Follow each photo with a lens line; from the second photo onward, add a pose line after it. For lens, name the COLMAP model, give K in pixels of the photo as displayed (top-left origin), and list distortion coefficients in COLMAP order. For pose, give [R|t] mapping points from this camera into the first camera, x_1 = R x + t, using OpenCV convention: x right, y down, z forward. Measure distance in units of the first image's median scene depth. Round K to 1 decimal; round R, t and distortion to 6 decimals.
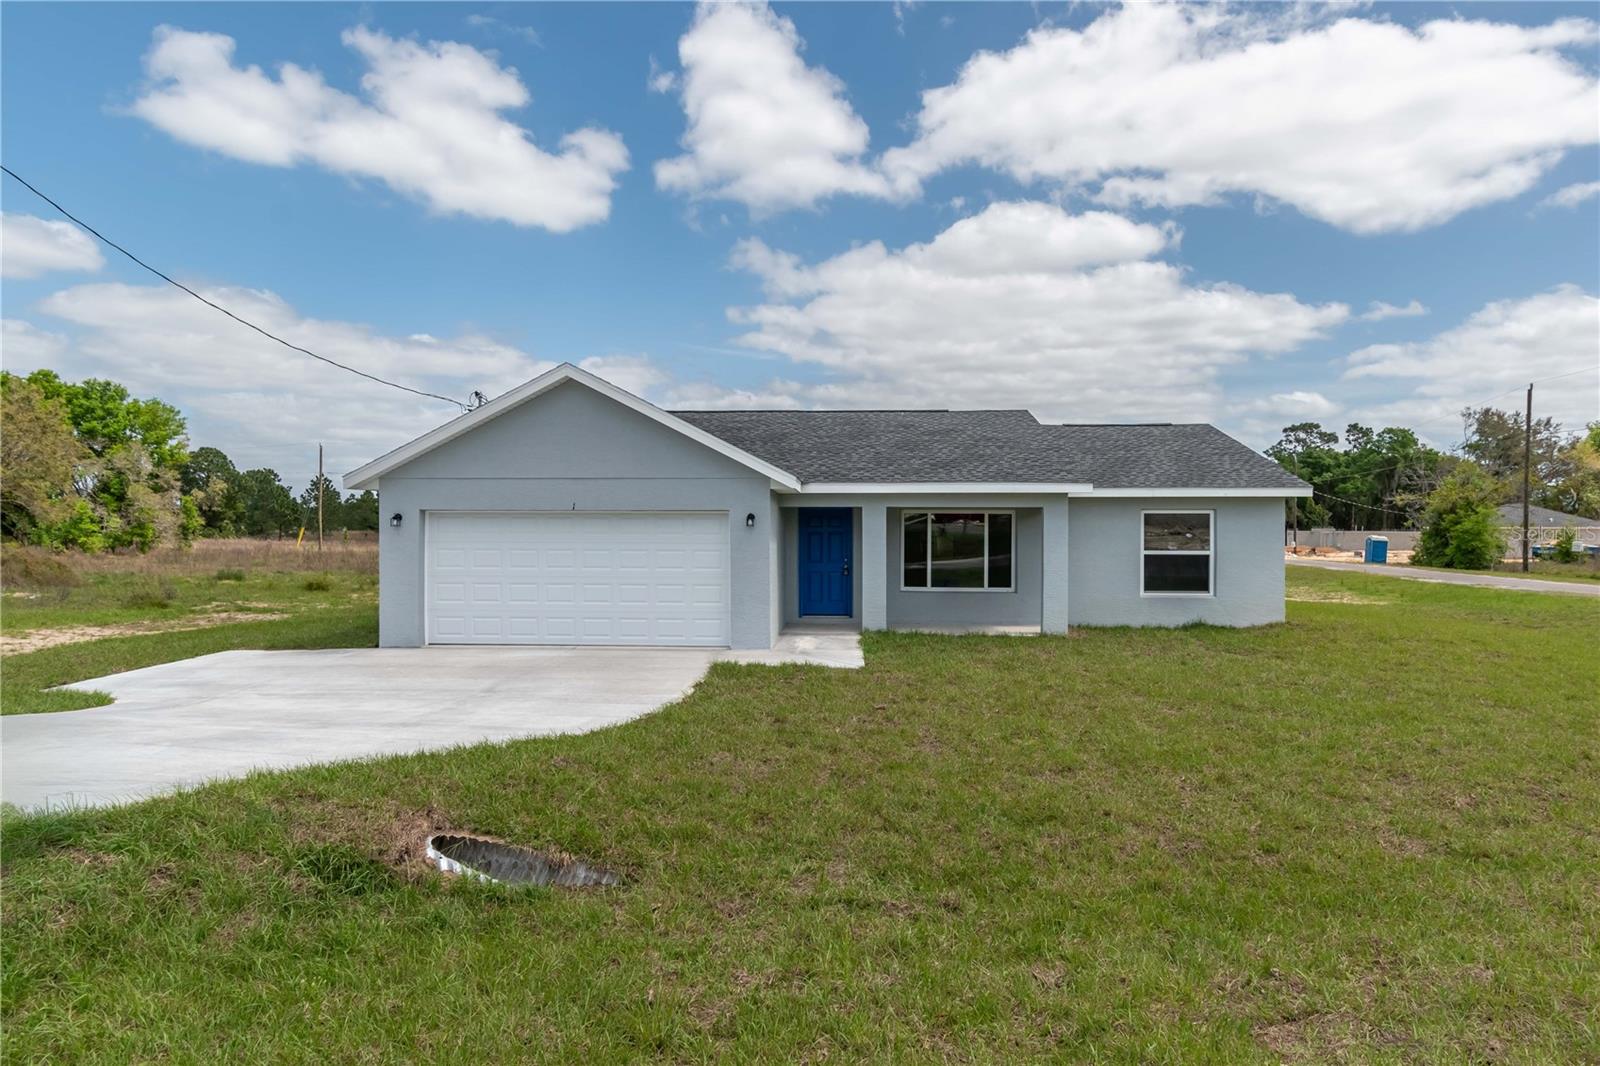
lens RADIAL K [[855.5, 0, 800.0], [0, 855.5, 533.0], [0, 0, 1]] dist [0.000669, 0.000510]
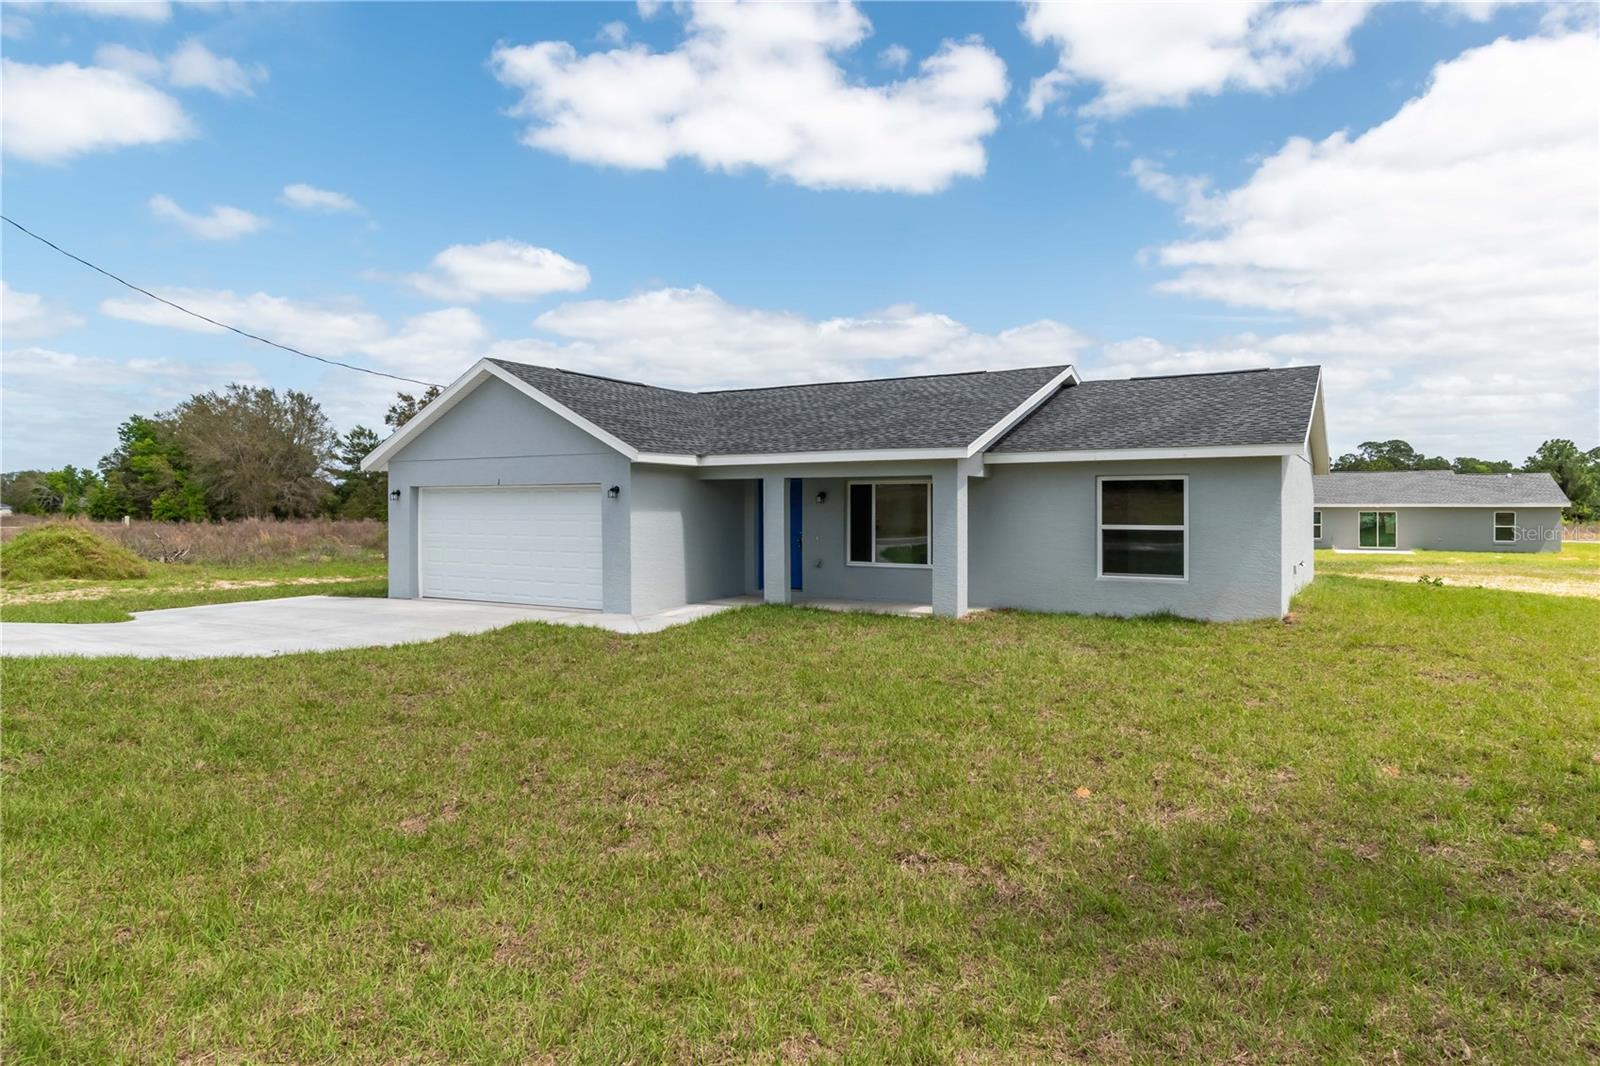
lens RADIAL K [[977.6, 0, 800.0], [0, 977.6, 533.0], [0, 0, 1]] dist [-0.002490, -0.000324]
pose [[0.886842, 0.007022, -0.462019, 0.584387], [-0.002464, 0.999942, 0.010468, 0.019294], [0.462065, -0.008146, 0.886808, 0.012917]]
